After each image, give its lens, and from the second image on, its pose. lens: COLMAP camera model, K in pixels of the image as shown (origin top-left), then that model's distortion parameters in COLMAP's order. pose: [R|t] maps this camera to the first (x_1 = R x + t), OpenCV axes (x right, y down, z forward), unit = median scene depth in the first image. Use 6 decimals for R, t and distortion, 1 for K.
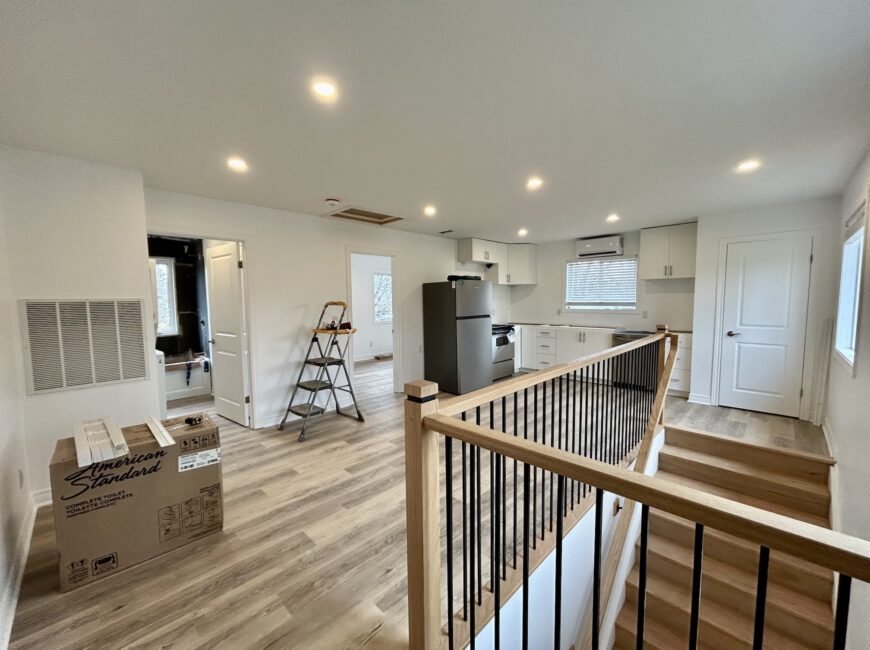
lens RADIAL K [[352.6, 0, 432.4], [0, 352.6, 326.4], [0, 0, 1]] dist [-0.000959, 0.001040]
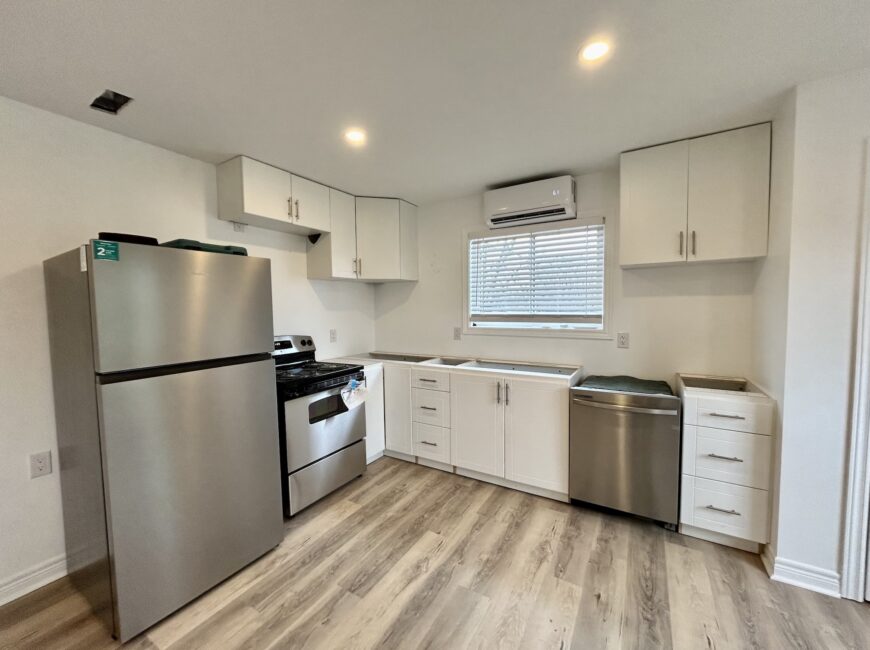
lens RADIAL K [[352.6, 0, 432.4], [0, 352.6, 326.4], [0, 0, 1]] dist [-0.000959, 0.001040]
pose [[0.971553, -0.013824, 0.236417, 0.257887], [0.019880, 0.999532, -0.023248, -0.051397], [-0.235985, 0.027287, 0.971374, 0.648030]]
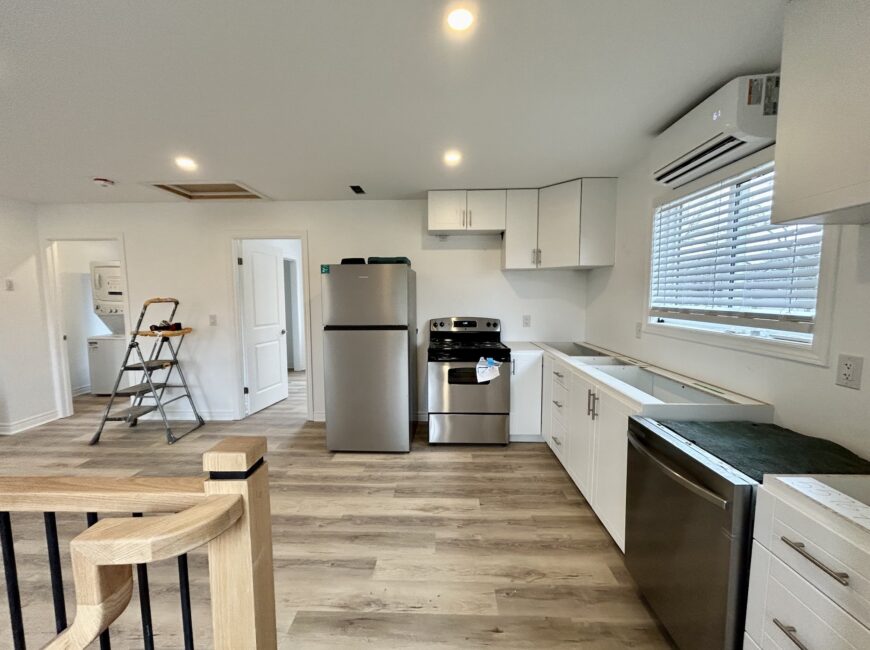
lens RADIAL K [[352.6, 0, 432.4], [0, 352.6, 326.4], [0, 0, 1]] dist [-0.000959, 0.001040]
pose [[0.680849, 0.074461, -0.728629, 0.636914], [-0.061637, 0.997115, 0.044302, -0.062773], [0.729825, 0.014747, 0.683475, 0.697351]]
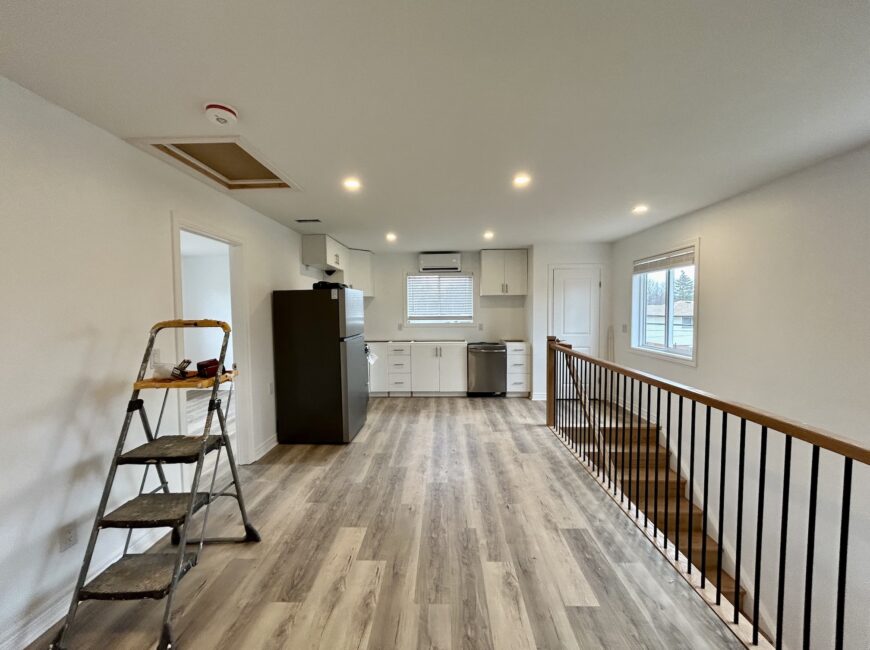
lens RADIAL K [[352.6, 0, 432.4], [0, 352.6, 326.4], [0, 0, 1]] dist [-0.000959, 0.001040]
pose [[0.730845, -0.028046, 0.681967, -0.286007], [0.054024, 0.998398, -0.016838, -0.027730], [-0.680402, 0.049149, 0.731189, 0.322809]]
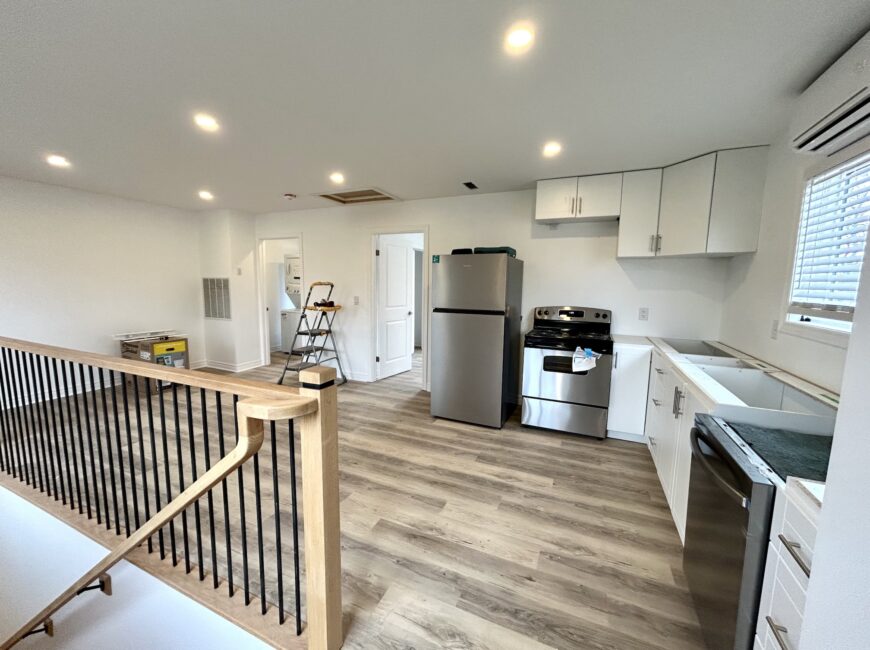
lens RADIAL K [[352.6, 0, 432.4], [0, 352.6, 326.4], [0, 0, 1]] dist [-0.000959, 0.001040]
pose [[0.353081, 0.132797, -0.926120, 0.721557], [-0.092193, 0.989996, 0.106808, -0.064331], [0.931039, 0.047670, 0.361792, 0.722119]]
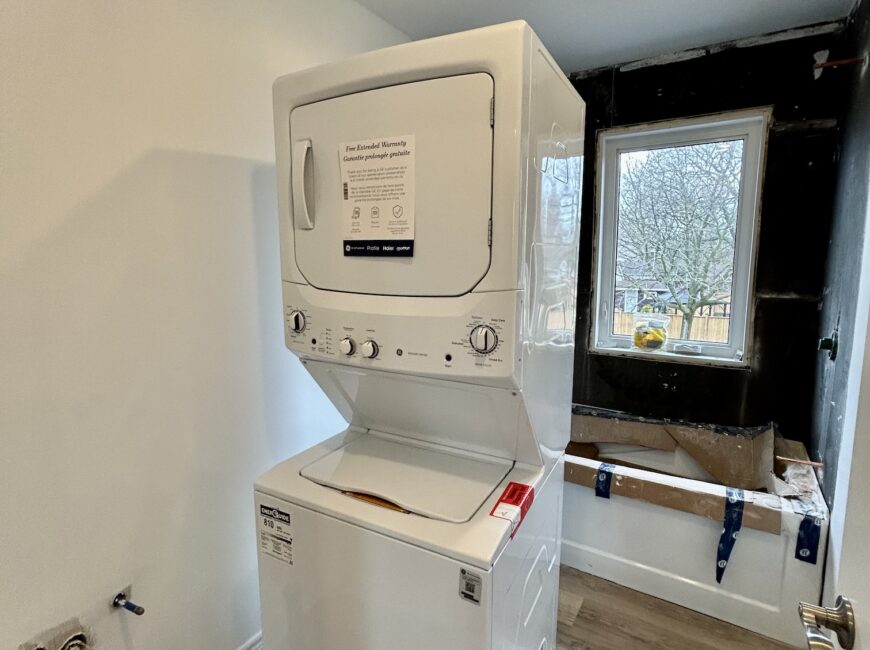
lens RADIAL K [[459.6, 0, 435.0], [0, 459.6, 325.0], [0, 0, 1]] dist [-0.000564, 0.000315]
pose [[0.225338, 0.148142, -0.962952, -0.434874], [-0.073878, 0.988125, 0.134726, -0.052539], [0.971476, 0.040782, 0.233607, 0.700629]]
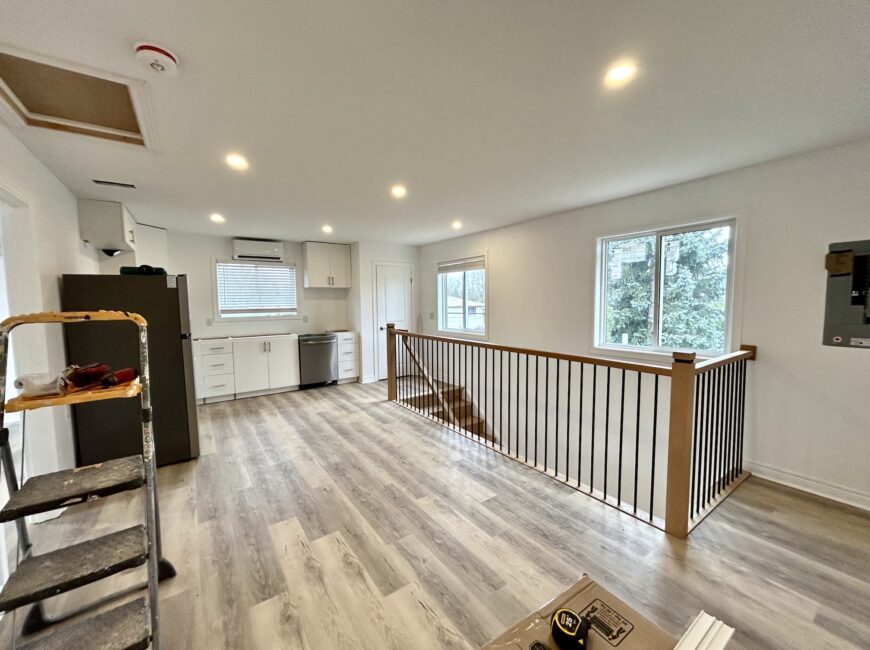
lens RADIAL K [[352.6, 0, 432.4], [0, 352.6, 326.4], [0, 0, 1]] dist [-0.000959, 0.001040]
pose [[0.178928, -0.062837, 0.981853, -0.445028], [0.086822, 0.995074, 0.047862, -0.032205], [-0.980024, 0.076682, 0.183502, 0.449763]]
